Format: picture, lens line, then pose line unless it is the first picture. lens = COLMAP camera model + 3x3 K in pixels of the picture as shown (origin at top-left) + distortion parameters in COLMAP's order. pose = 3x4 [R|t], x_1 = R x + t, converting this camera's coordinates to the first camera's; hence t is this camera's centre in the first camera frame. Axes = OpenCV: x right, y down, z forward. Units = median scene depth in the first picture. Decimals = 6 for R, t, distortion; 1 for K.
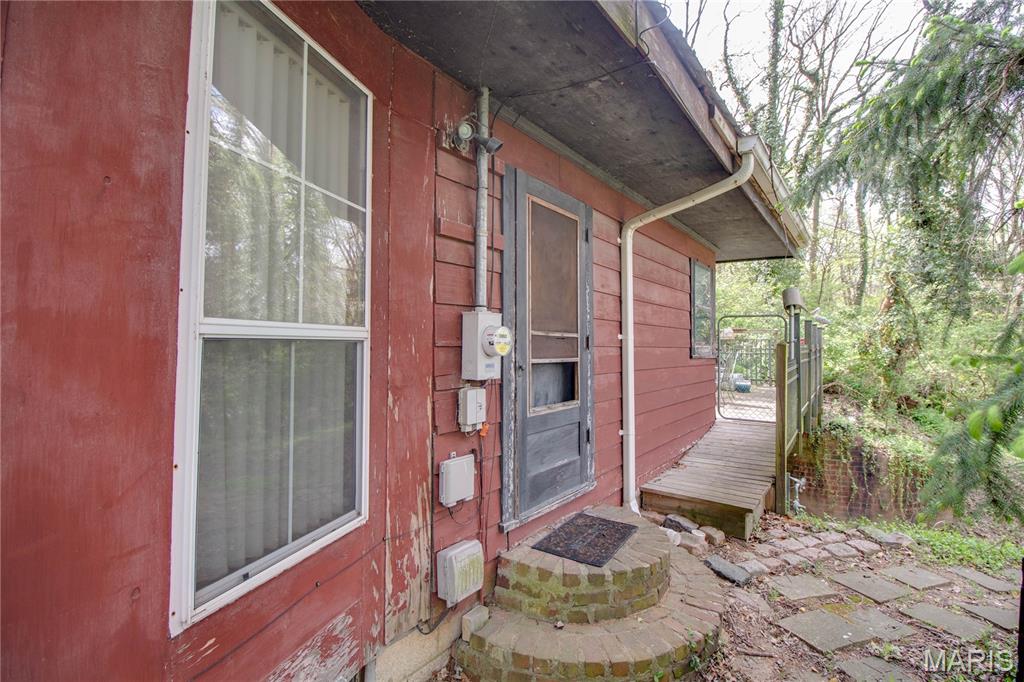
lens RADIAL K [[466.4, 0, 514.4], [0, 466.4, 343.7], [0, 0, 1]] dist [-0.000676, -0.000045]
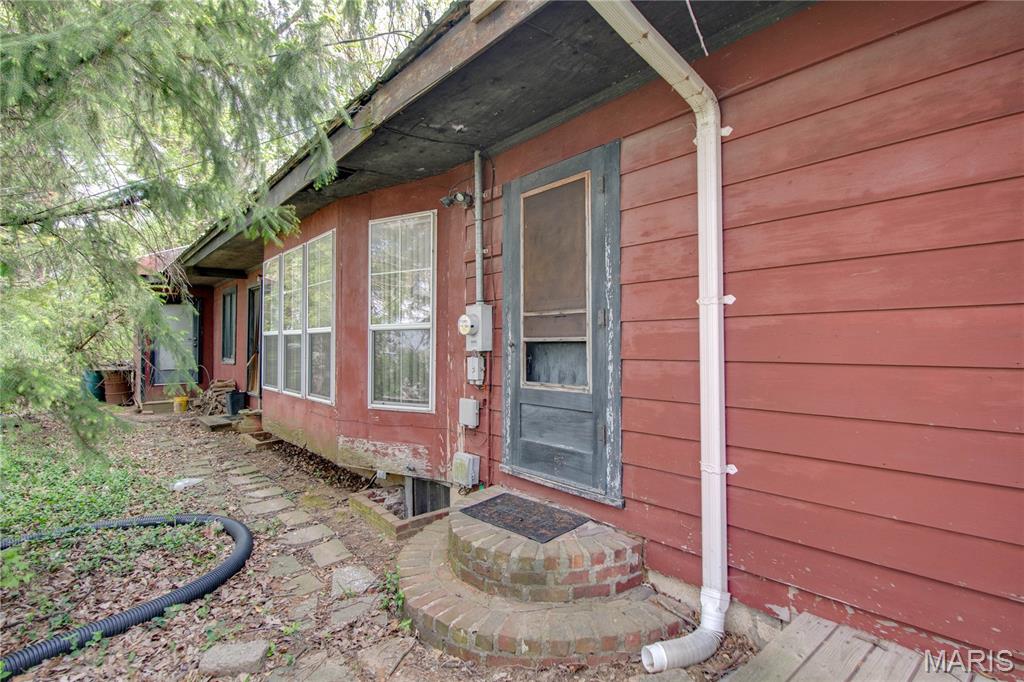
lens RADIAL K [[501.7, 0, 513.9], [0, 501.7, 326.4], [0, 0, 1]] dist [-0.001107, -0.000133]
pose [[-0.211350, -0.021013, -0.977185, 1.236874], [0.024796, 0.999332, -0.026852, 0.037898], [0.977096, -0.029905, -0.210688, 1.234309]]
